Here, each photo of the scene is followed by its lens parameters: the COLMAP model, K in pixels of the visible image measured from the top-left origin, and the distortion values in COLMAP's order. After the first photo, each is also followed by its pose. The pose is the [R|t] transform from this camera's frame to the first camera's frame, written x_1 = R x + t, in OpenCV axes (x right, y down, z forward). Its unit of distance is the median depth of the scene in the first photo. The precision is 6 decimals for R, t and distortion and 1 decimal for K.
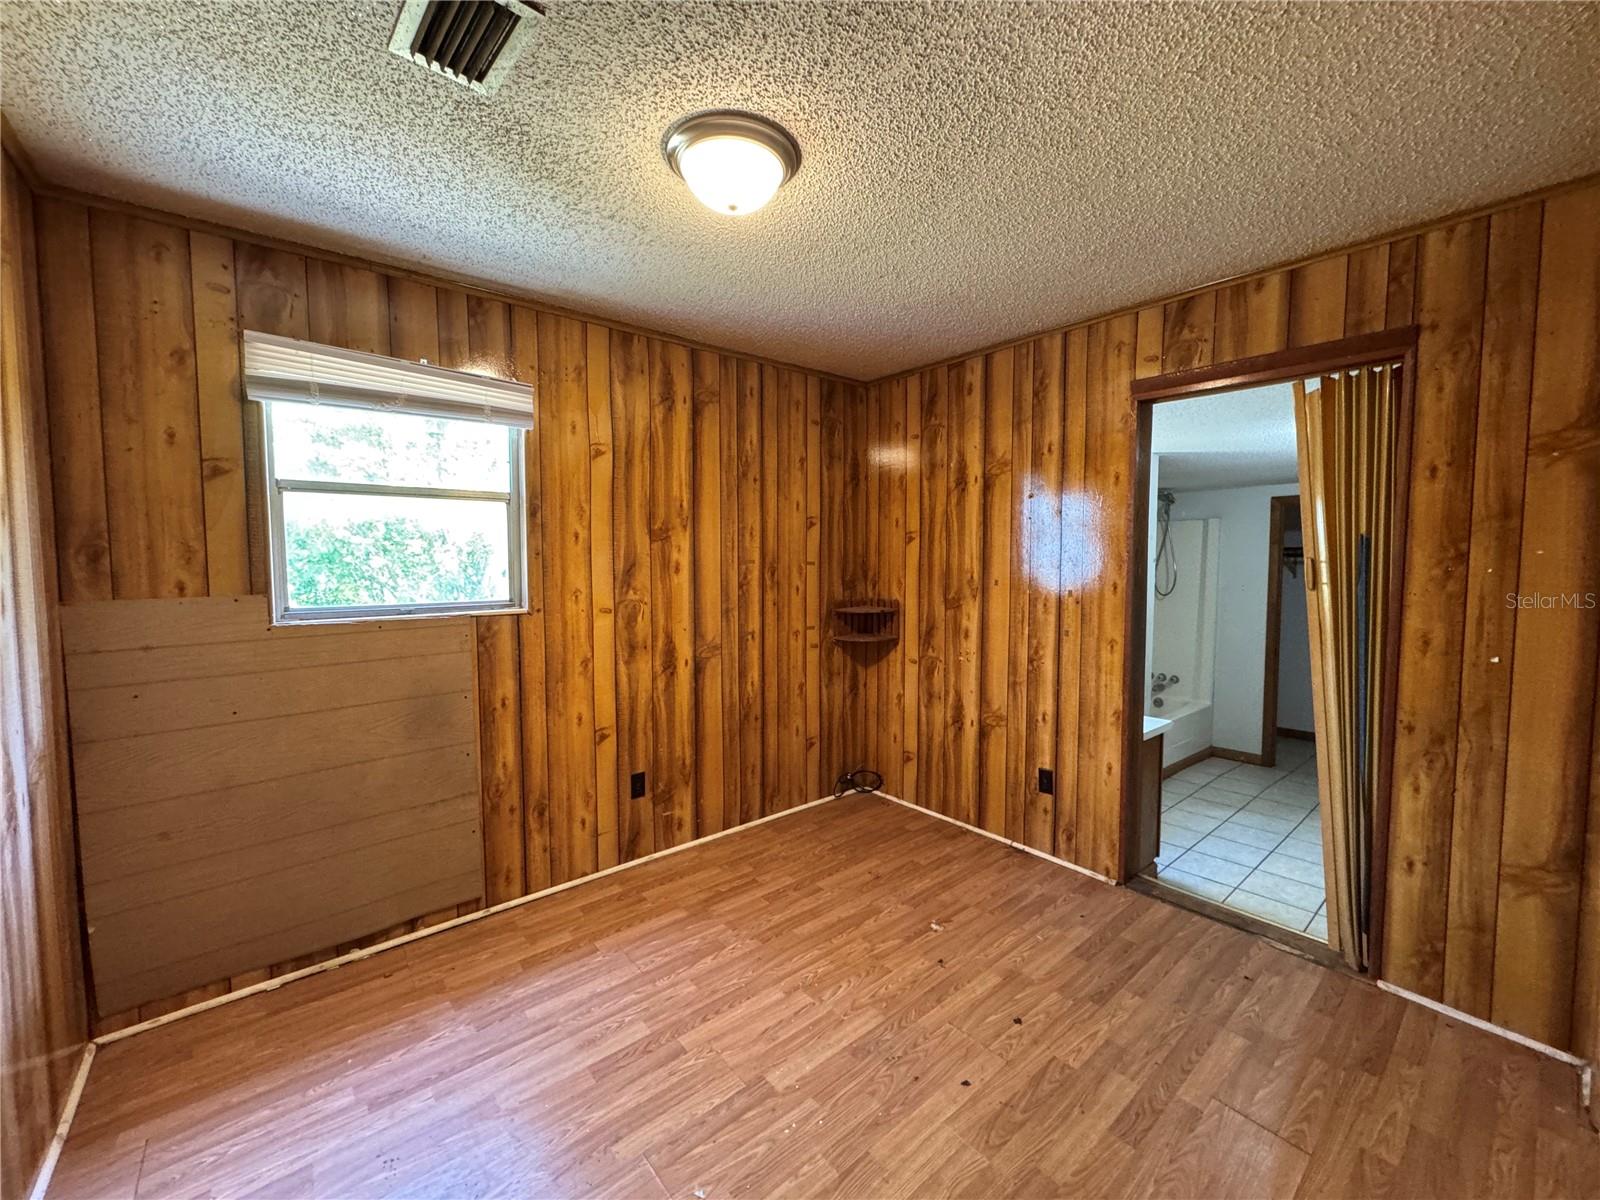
lens RADIAL K [[637.4, 0, 797.2], [0, 637.4, 600.1], [0, 0, 1]] dist [-0.001799, 0.000779]
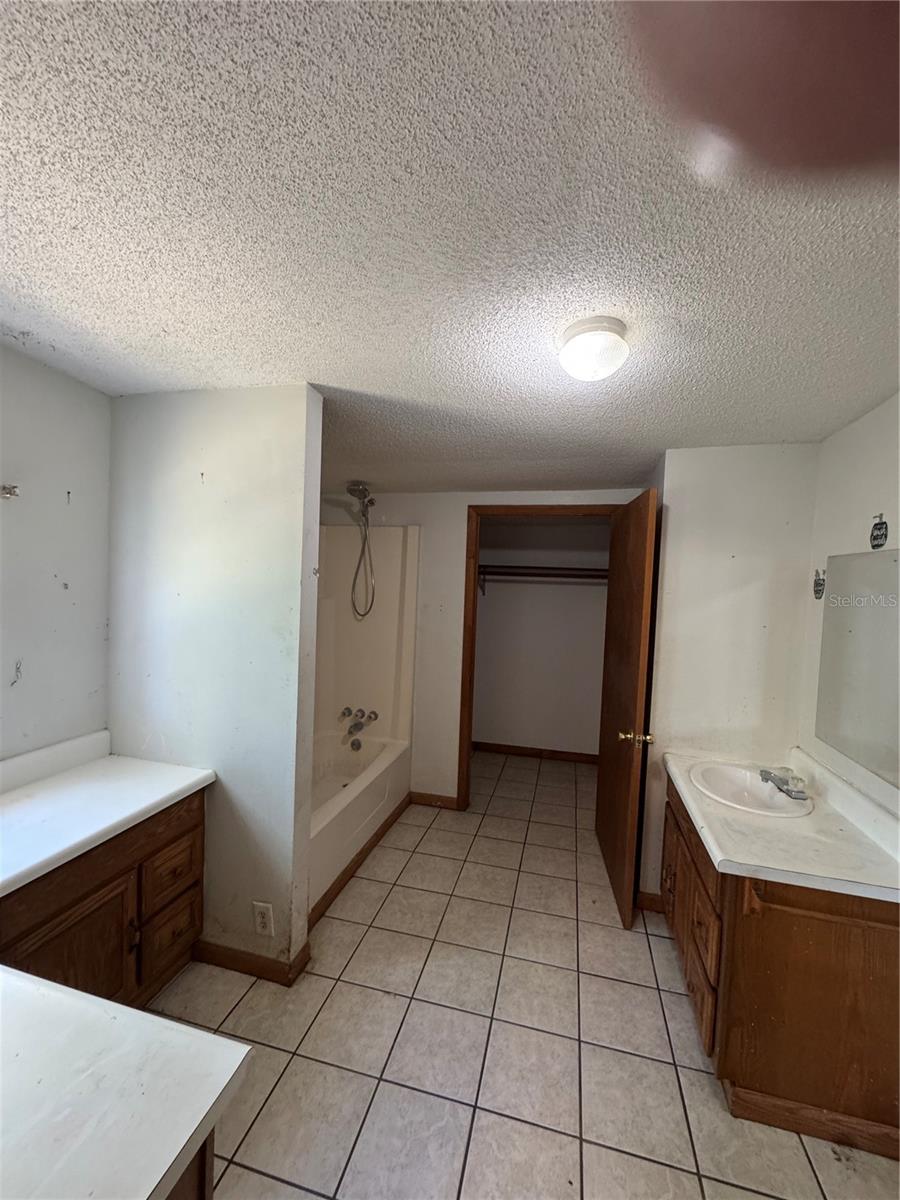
lens RADIAL K [[478.1, 0, 450.0], [0, 478.1, 600.0], [0, 0, 1]] dist [-0.001799, 0.000779]
pose [[0.811798, 0.014704, 0.583753, 0.328380], [-0.007730, 0.999866, -0.014435, -0.021056], [-0.583887, 0.007206, 0.811803, 0.462365]]
